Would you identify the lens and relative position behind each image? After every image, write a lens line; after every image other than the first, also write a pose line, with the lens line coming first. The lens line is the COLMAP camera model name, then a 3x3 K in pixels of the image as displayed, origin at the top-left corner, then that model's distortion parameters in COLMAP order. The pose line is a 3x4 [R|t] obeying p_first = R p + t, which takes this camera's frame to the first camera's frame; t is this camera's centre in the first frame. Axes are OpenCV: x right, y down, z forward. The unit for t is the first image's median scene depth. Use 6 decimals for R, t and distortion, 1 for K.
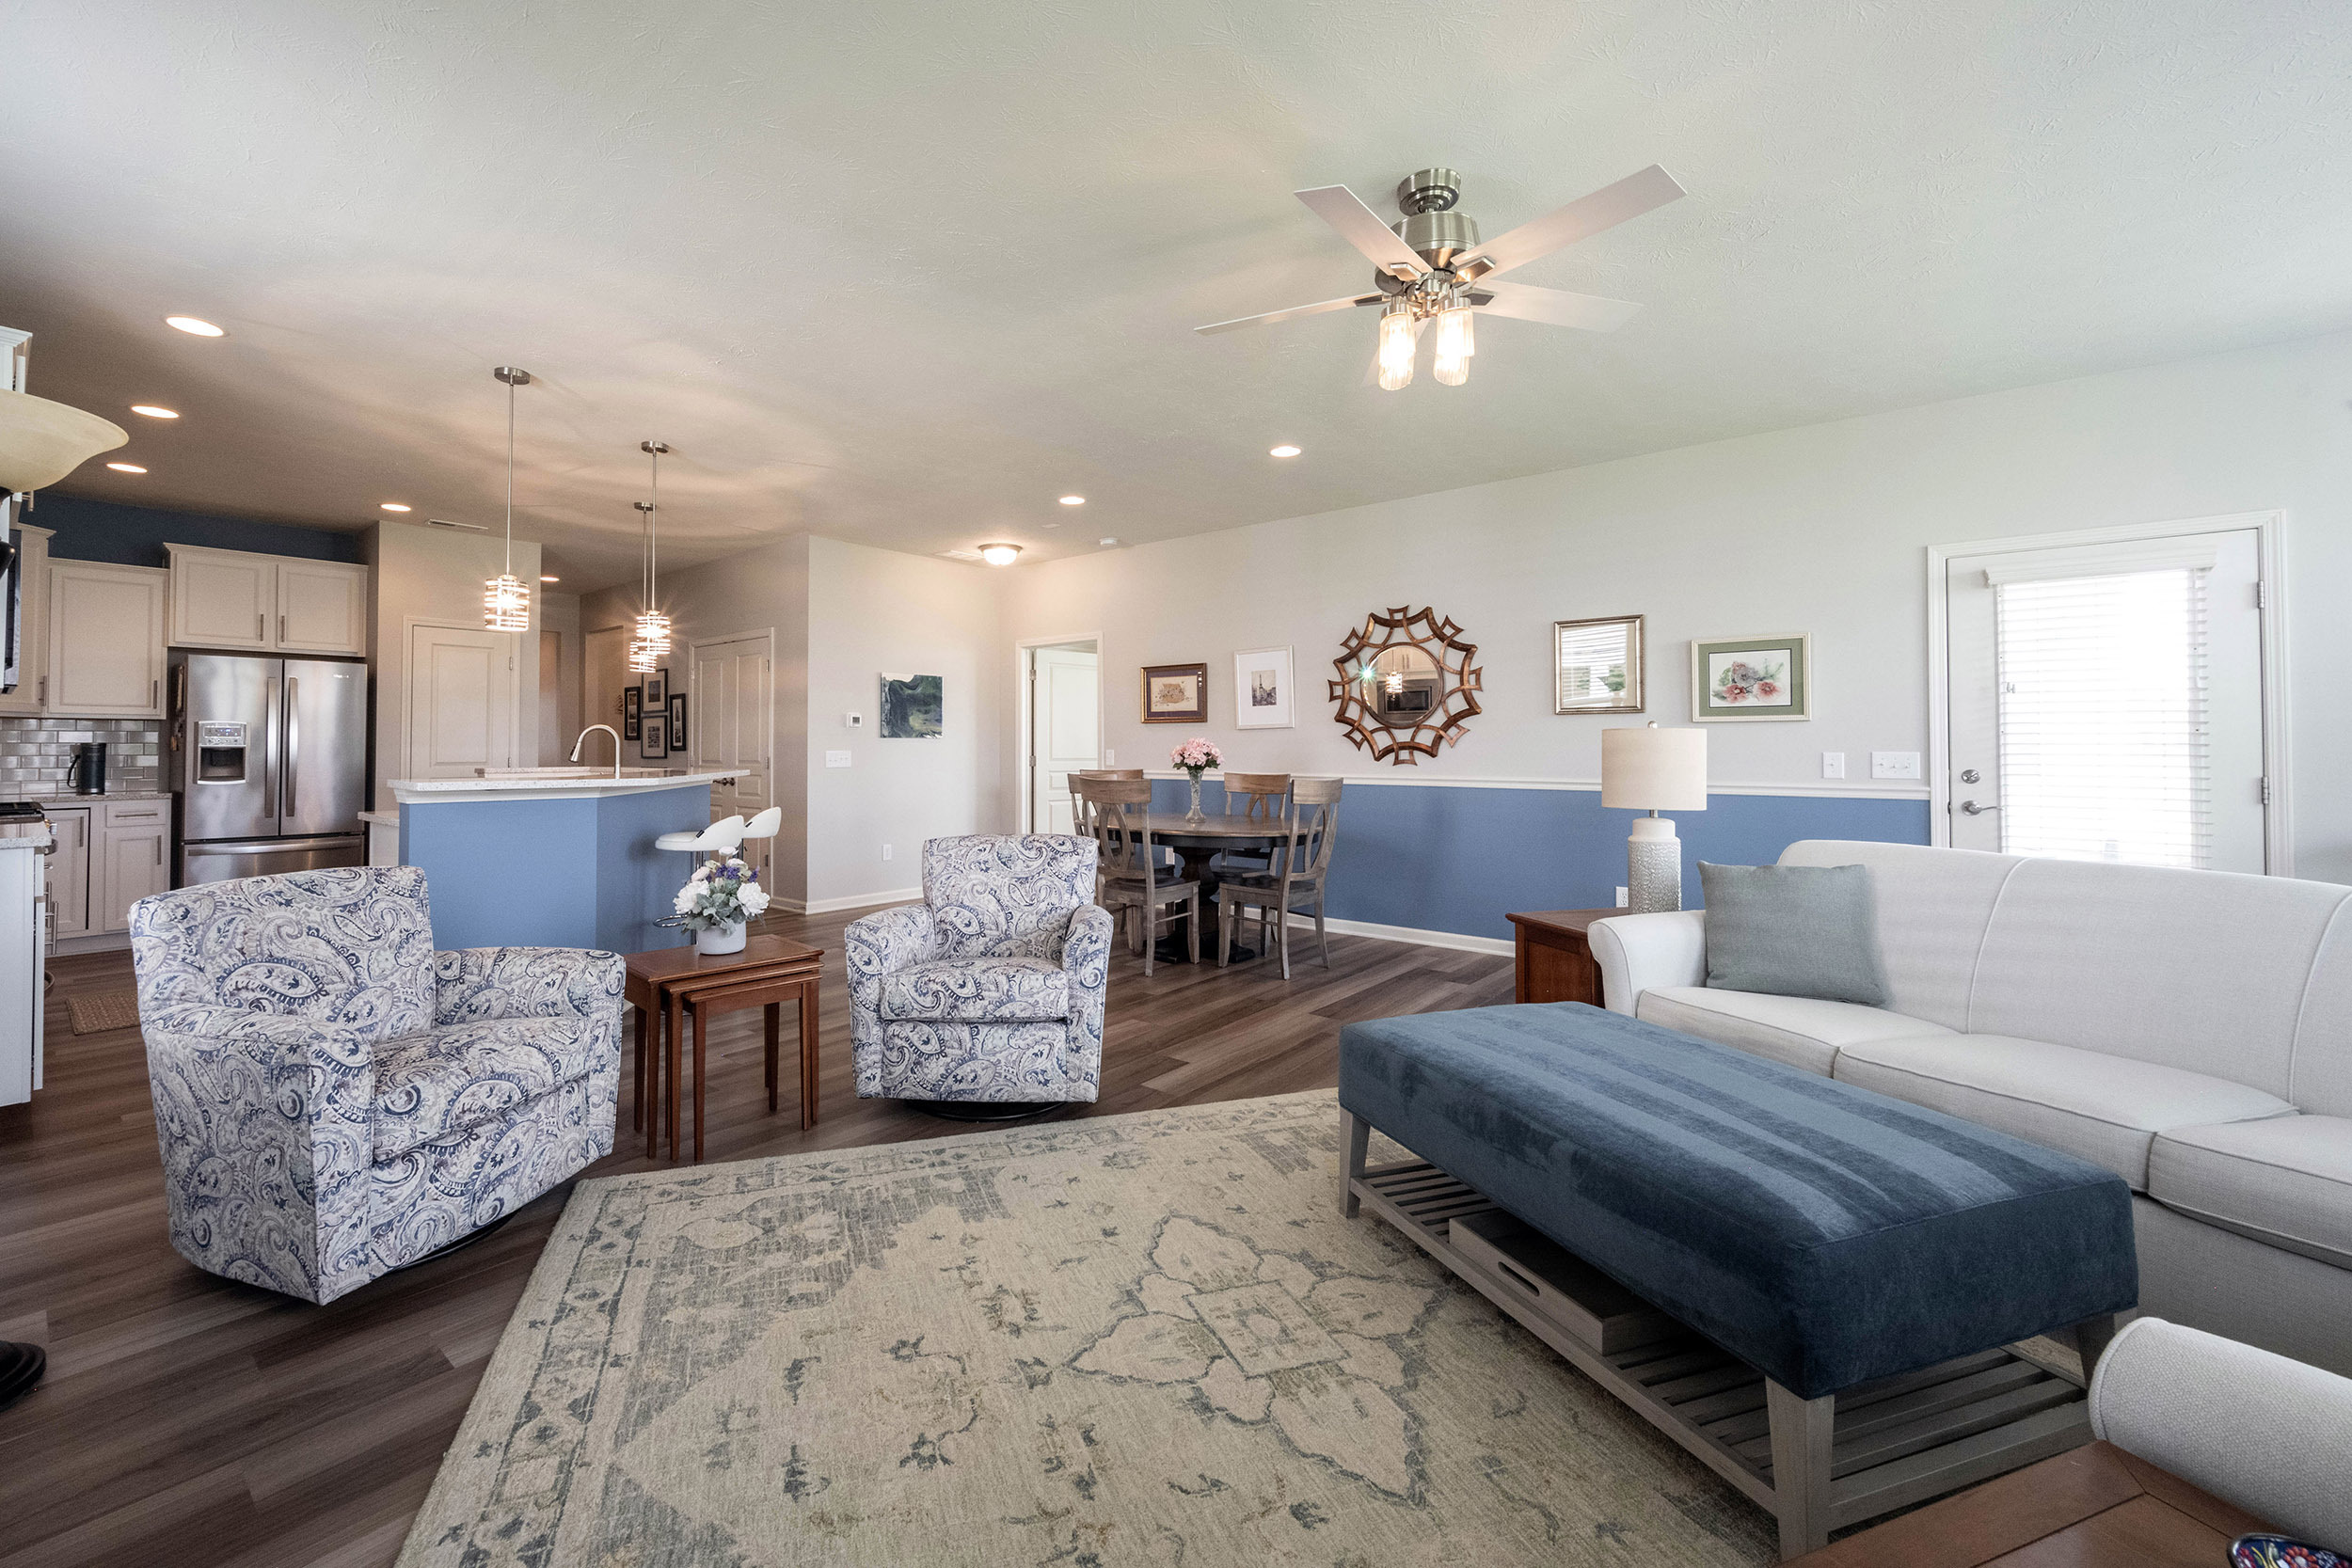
lens RADIAL K [[943.0, 0, 1085.7], [0, 943.0, 749.9], [0, 0, 1]] dist [0.002457, 0.001095]
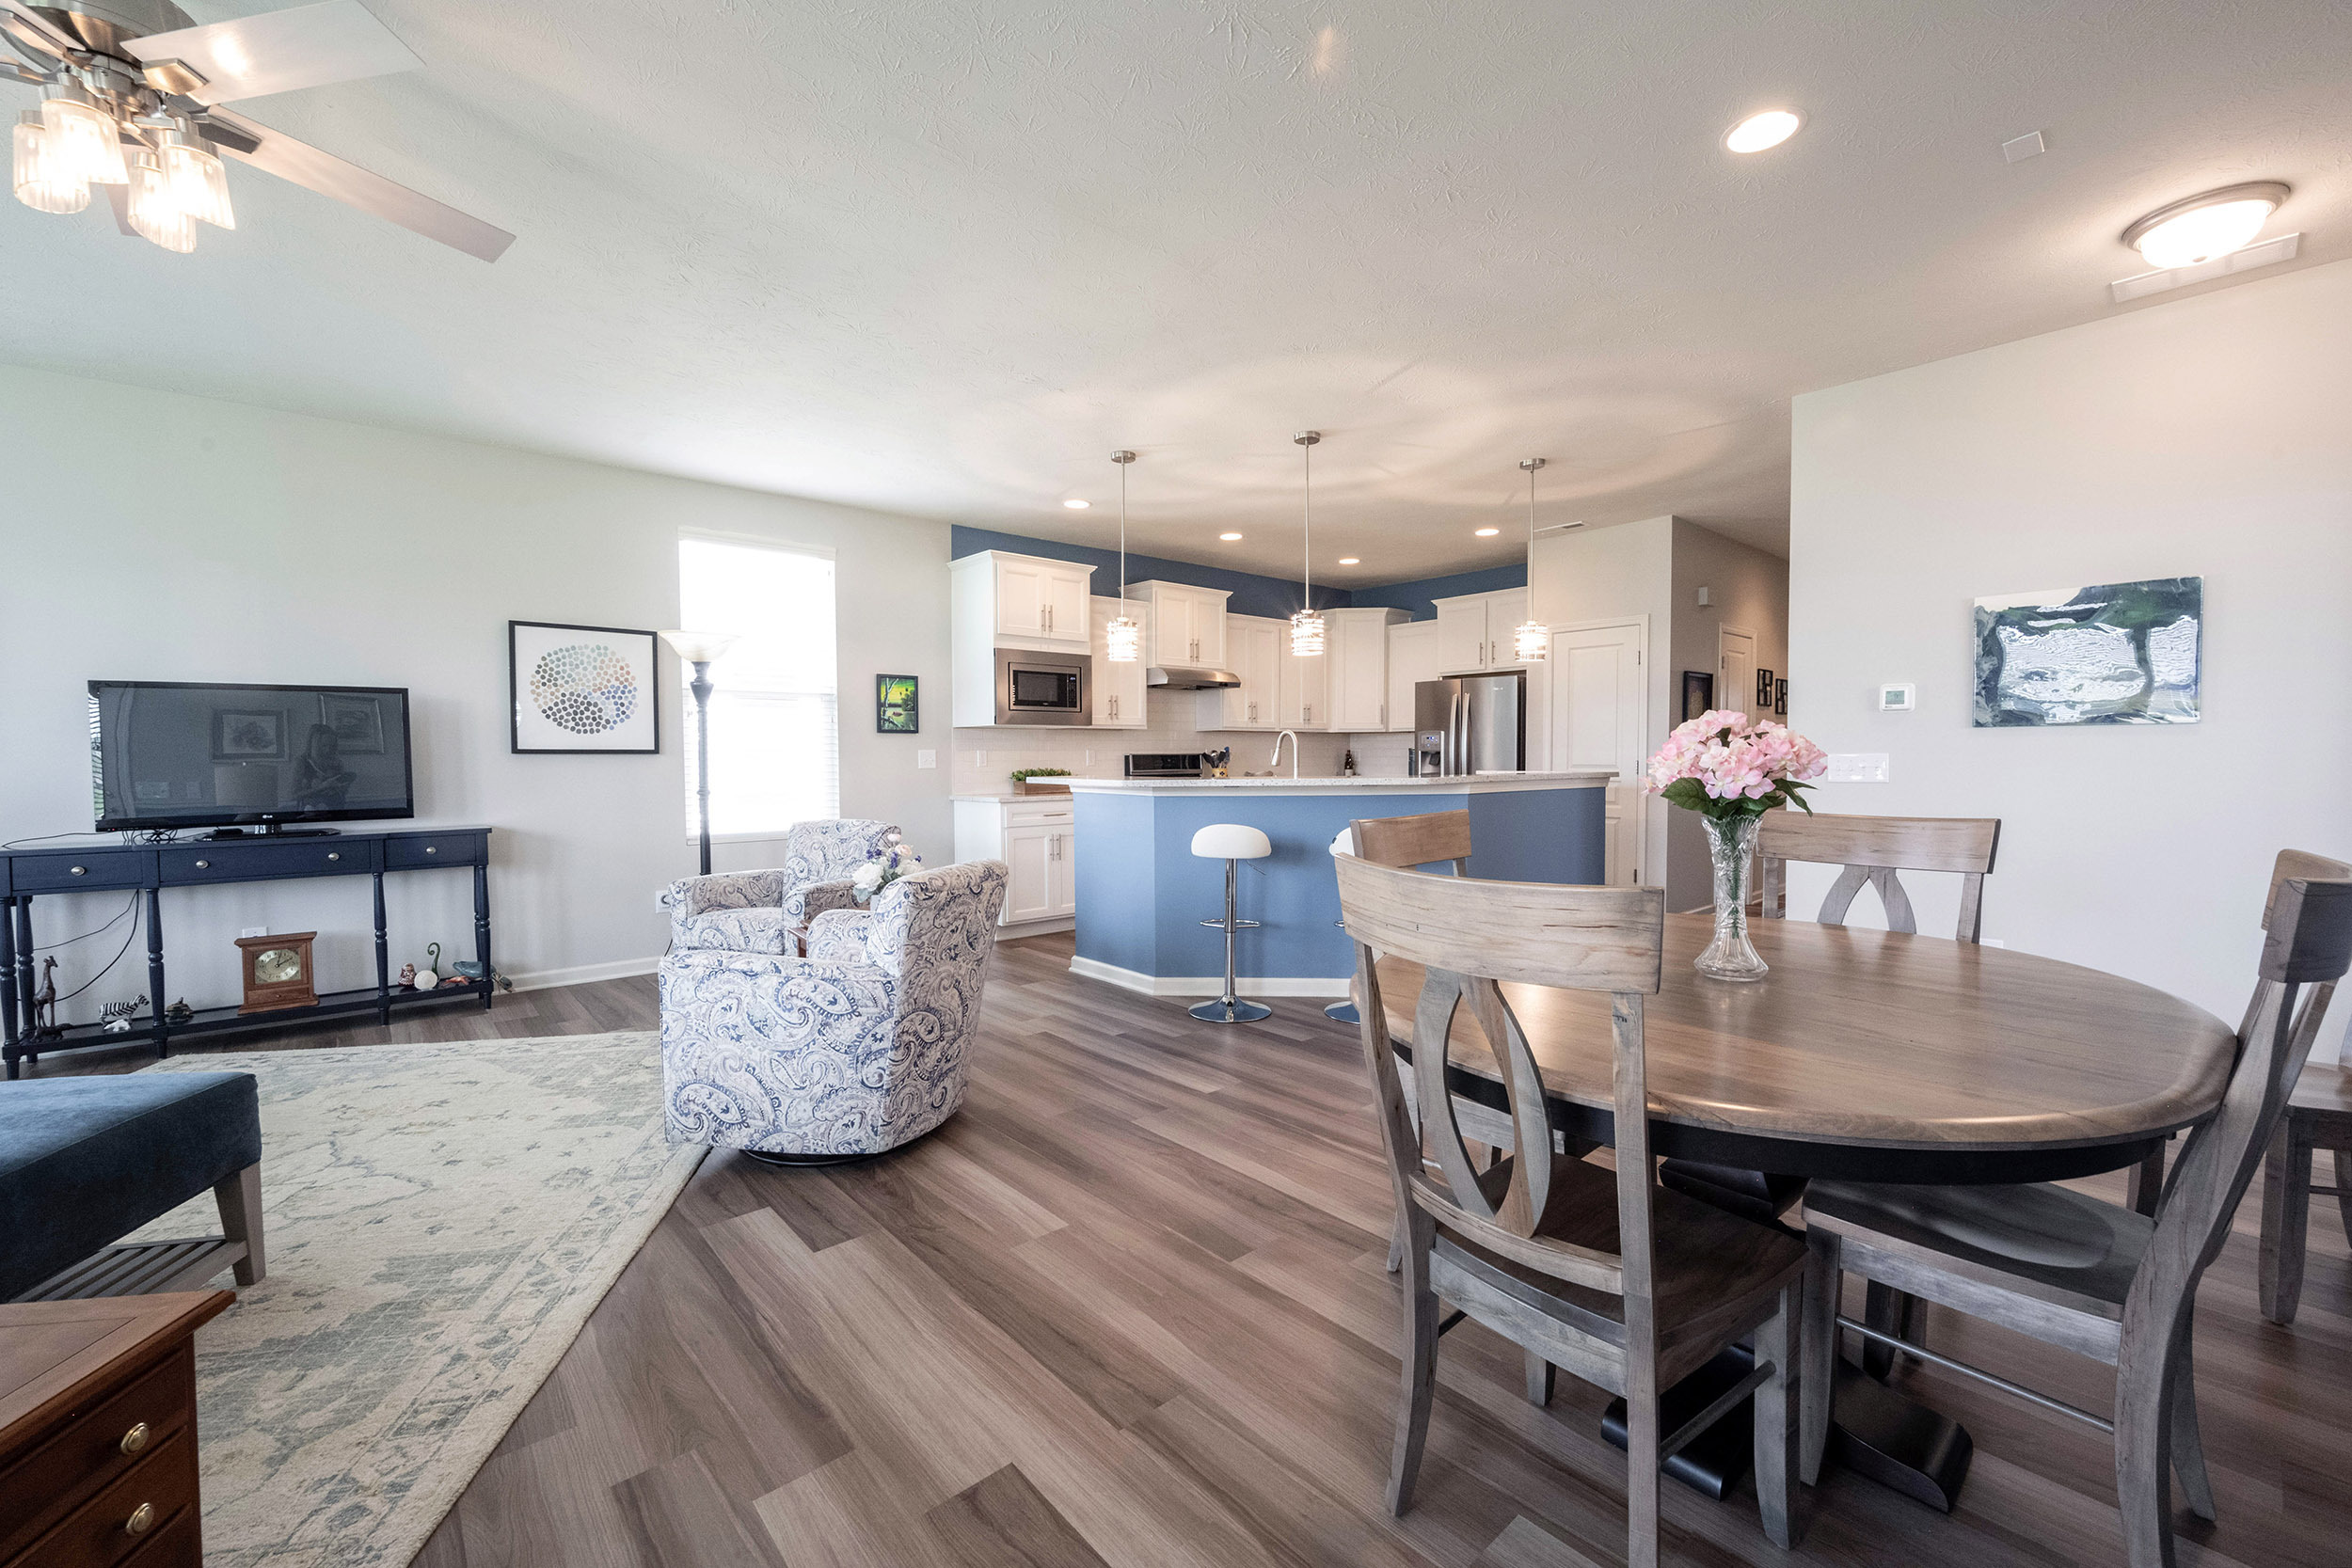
lens RADIAL K [[943.0, 0, 1190.3], [0, 943.0, 799.5], [0, 0, 1]] dist [0.002457, 0.001095]
pose [[-0.107892, 0.048692, -0.992969, 0.442923], [0.002545, 0.998810, 0.048702, -0.000423], [0.994159, 0.002727, -0.107887, 0.837946]]
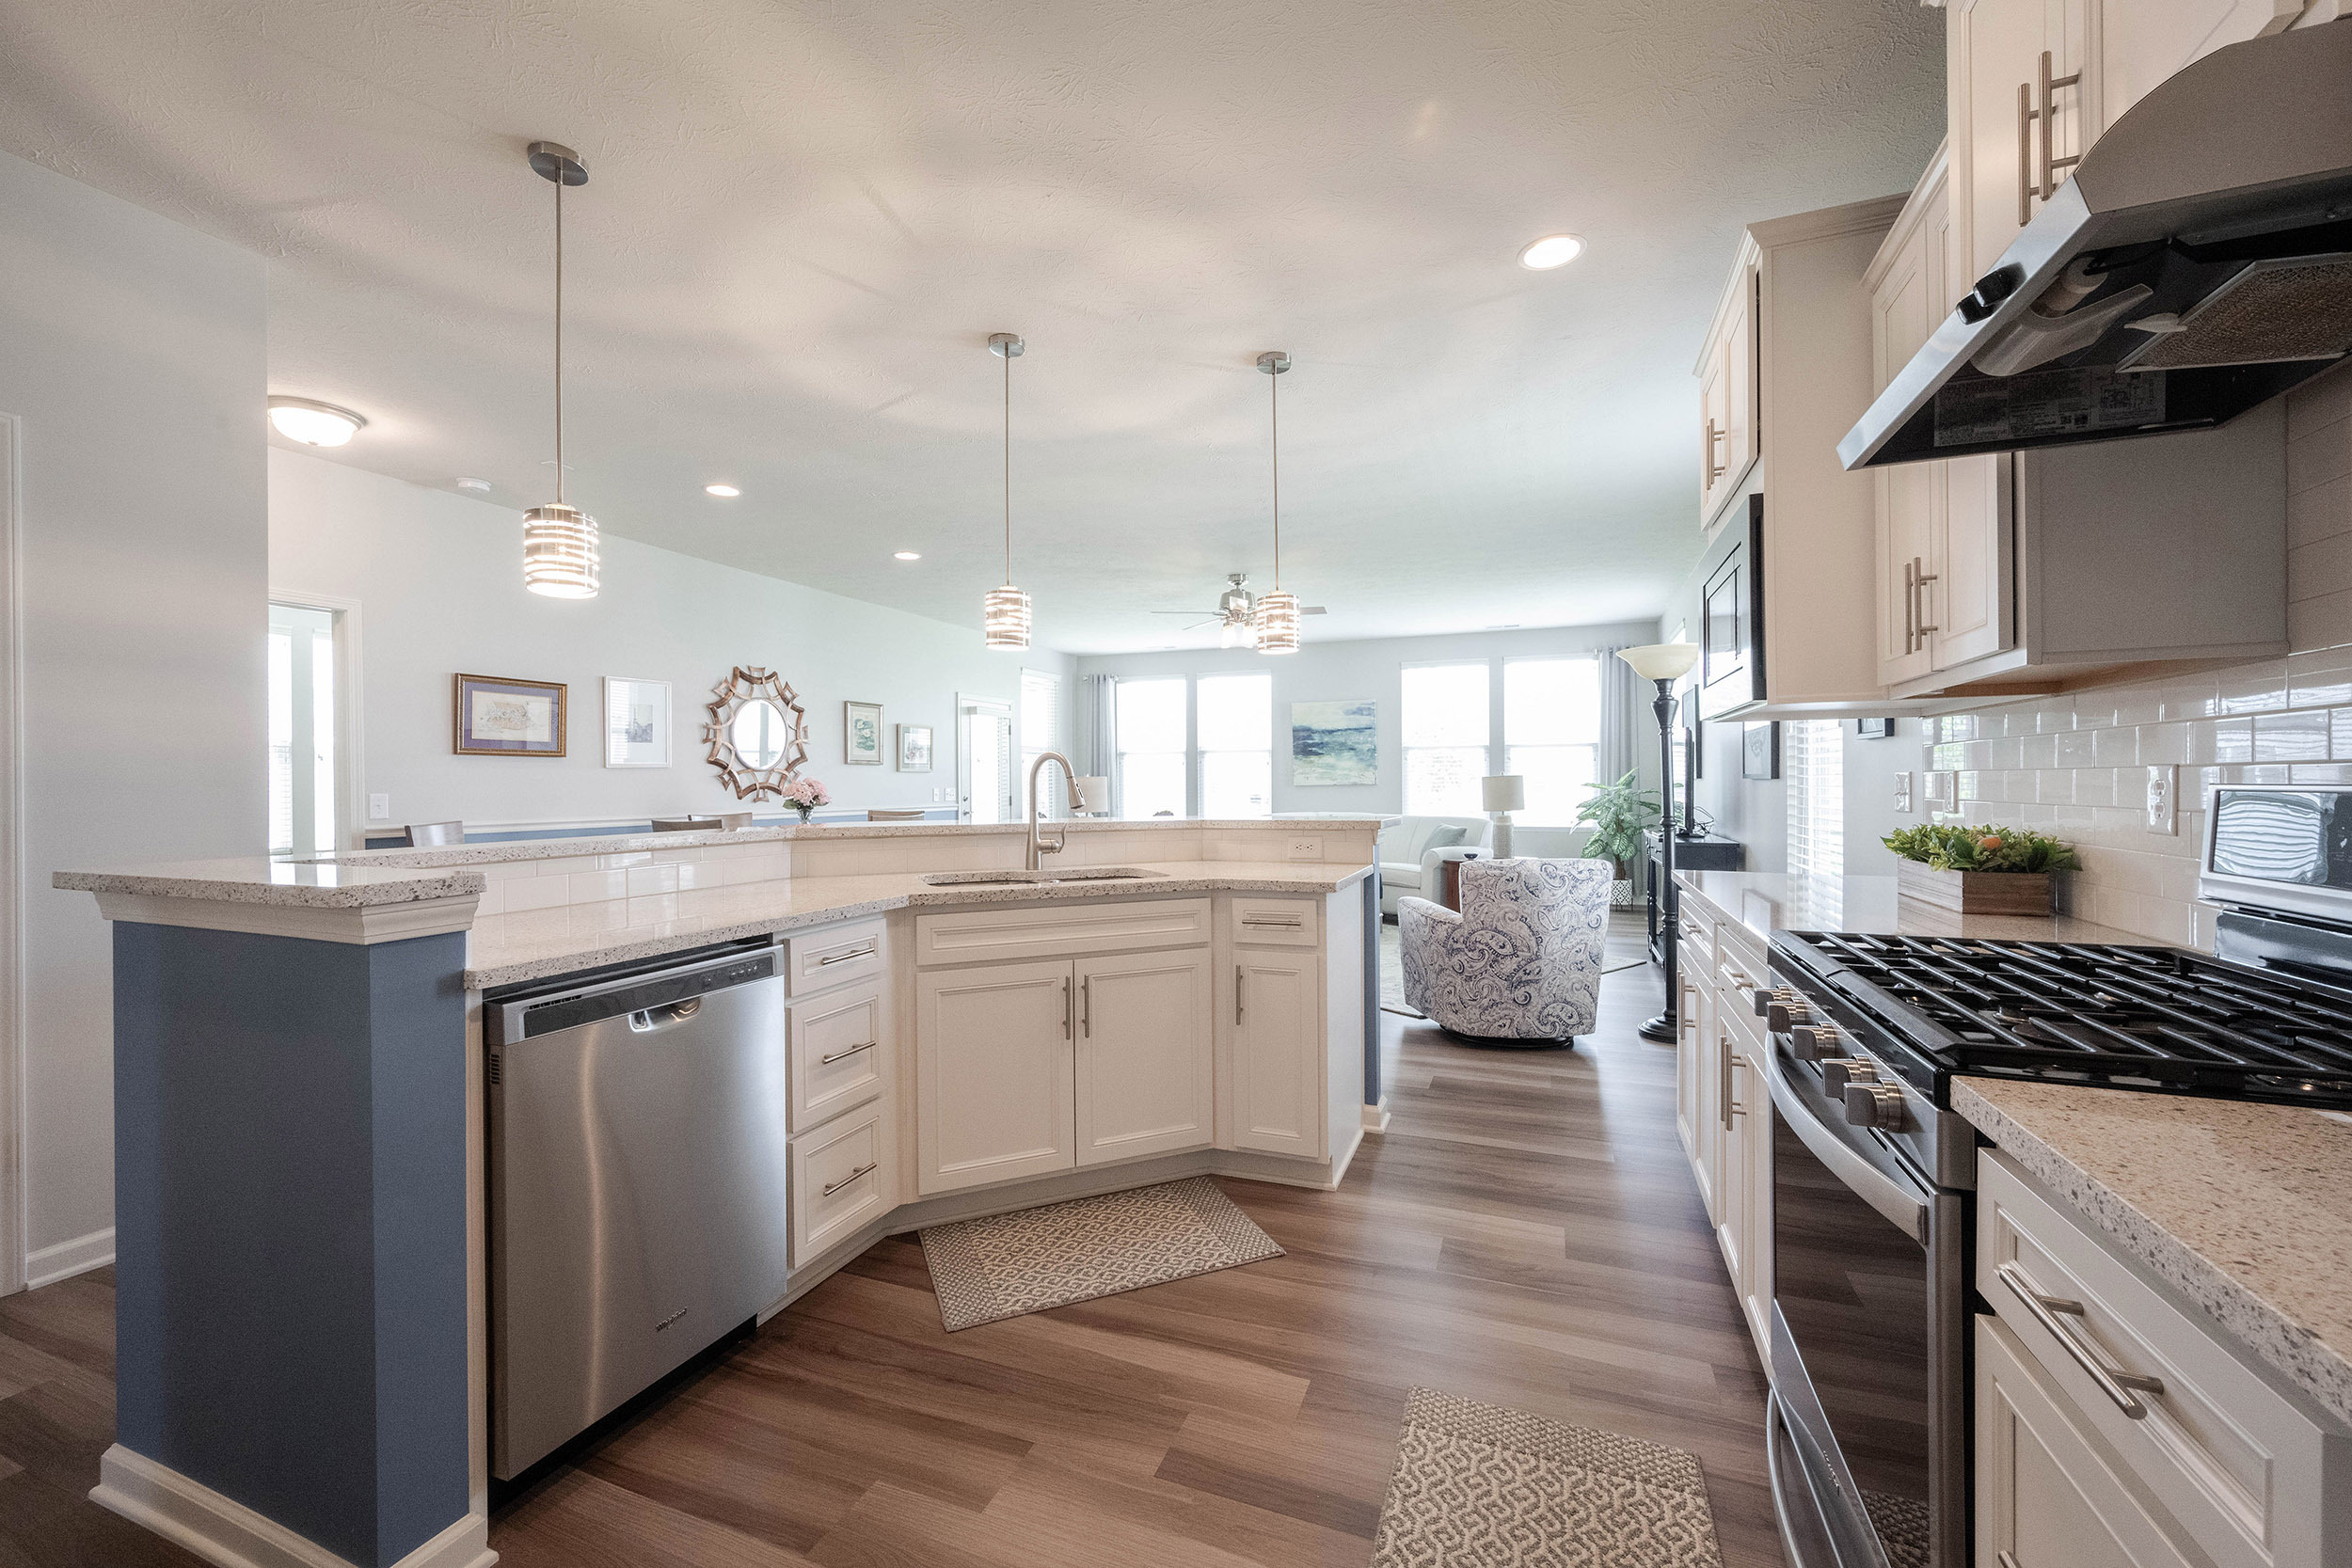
lens RADIAL K [[943.0, 0, 1147.1], [0, 943.0, 791.0], [0, 0, 1]] dist [0.002457, 0.001095]
pose [[-0.315517, -0.005411, 0.948905, -0.958645], [0.010538, 0.999902, 0.009206, -0.004039], [-0.948862, 0.012904, -0.315429, 0.951943]]
